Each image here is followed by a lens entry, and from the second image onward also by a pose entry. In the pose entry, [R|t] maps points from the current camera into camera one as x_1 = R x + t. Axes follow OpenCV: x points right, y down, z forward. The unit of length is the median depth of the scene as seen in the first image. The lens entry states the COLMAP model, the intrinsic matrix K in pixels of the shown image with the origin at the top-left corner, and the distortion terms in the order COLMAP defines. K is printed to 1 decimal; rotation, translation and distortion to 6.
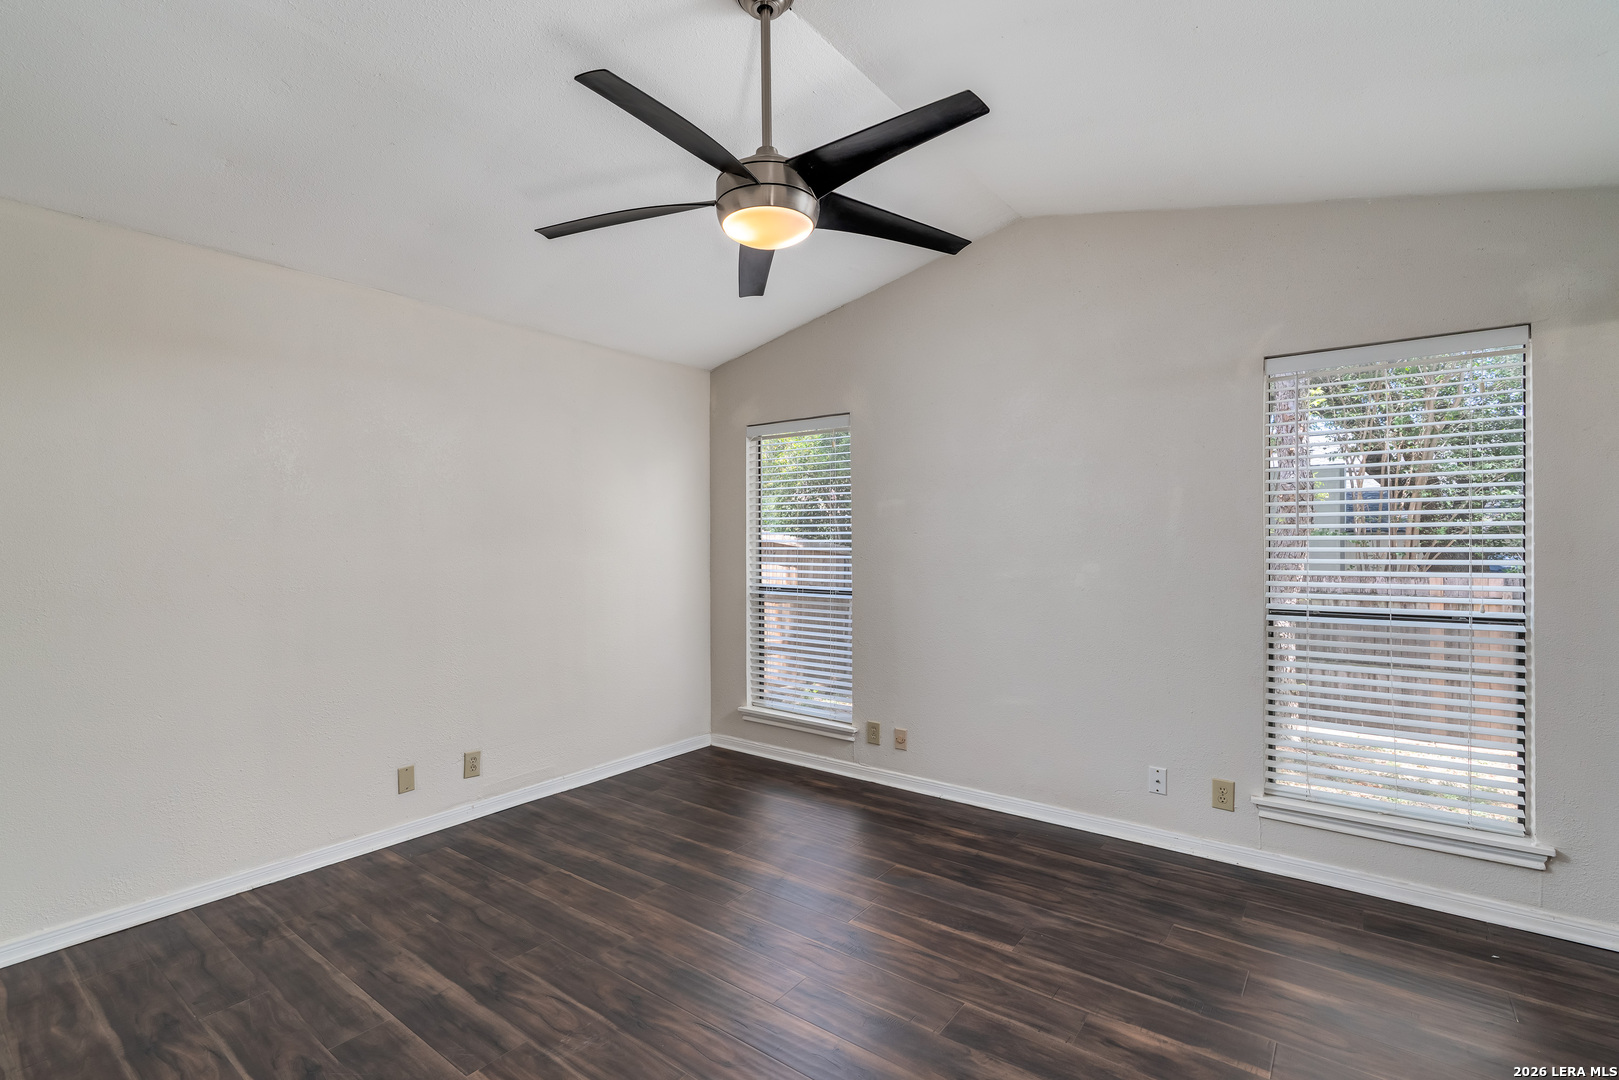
lens RADIAL K [[730.1, 0, 799.6], [0, 730.1, 537.2], [0, 0, 1]] dist [-0.014106, 0.006198]
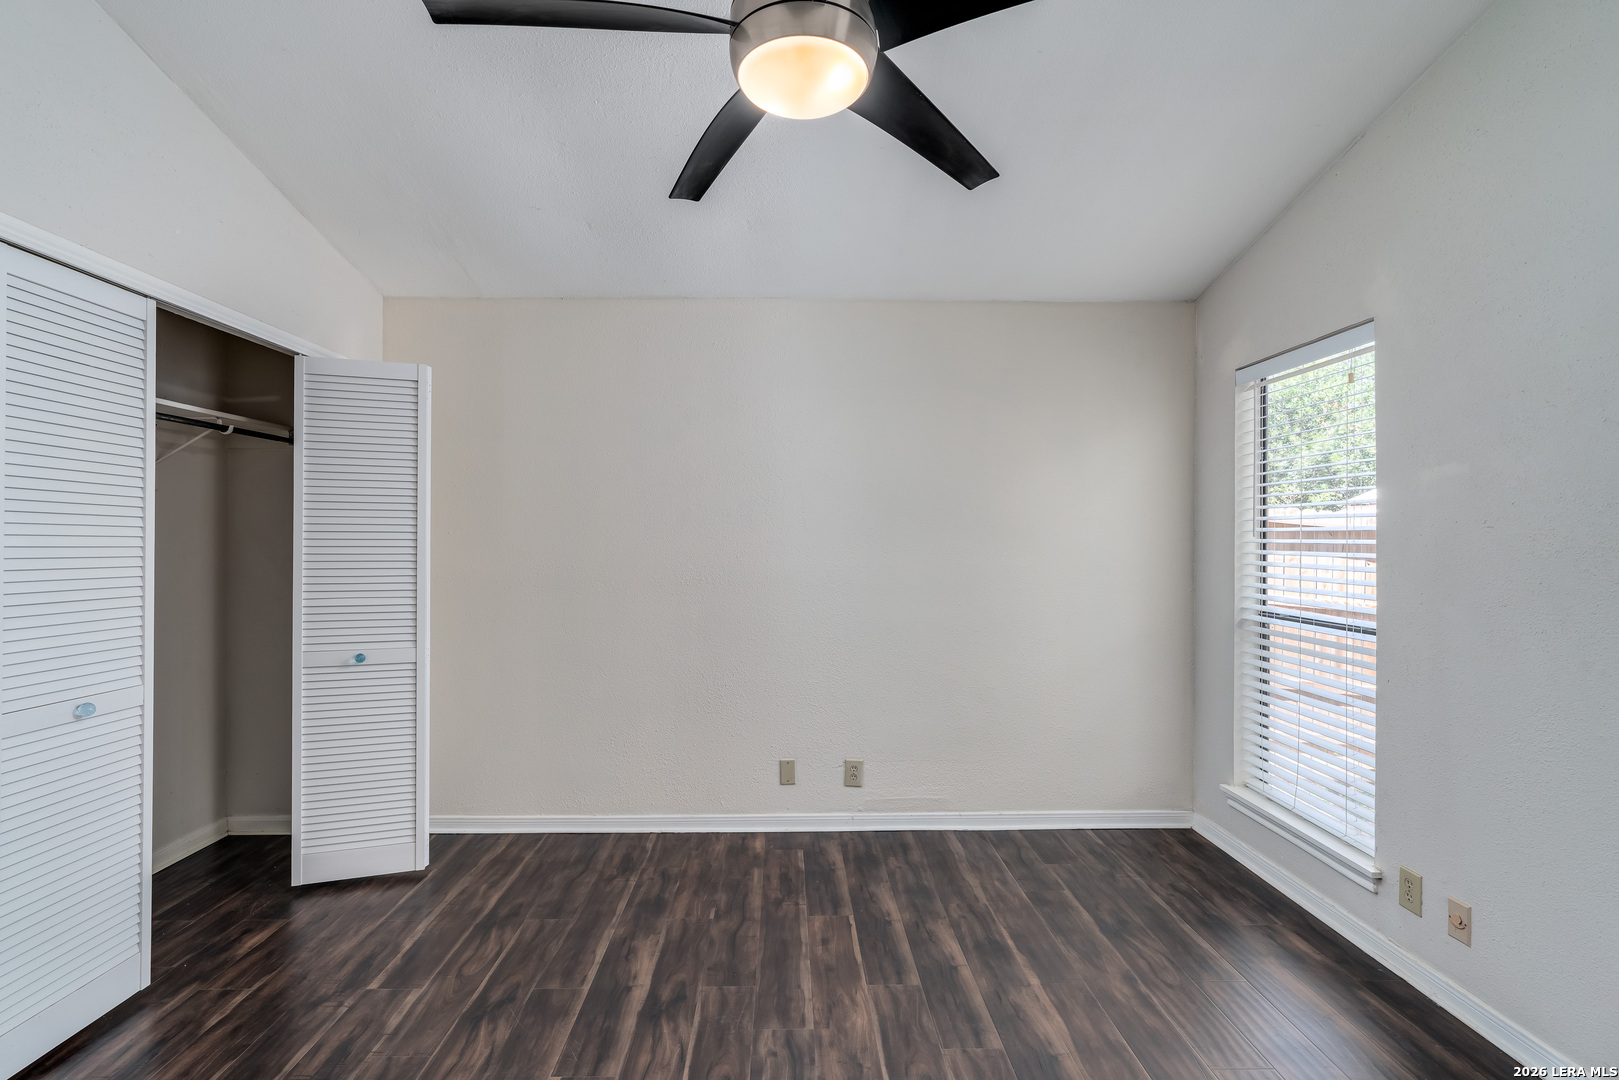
lens RADIAL K [[770.1, 0, 813.9], [0, 770.1, 563.6], [0, 0, 1]] dist [-0.010279, 0.000212]
pose [[0.627882, 0.027125, -0.777836, 0.354714], [0.000919, 0.999366, 0.035593, 0.000382], [0.778308, -0.023063, 0.627459, 0.397276]]
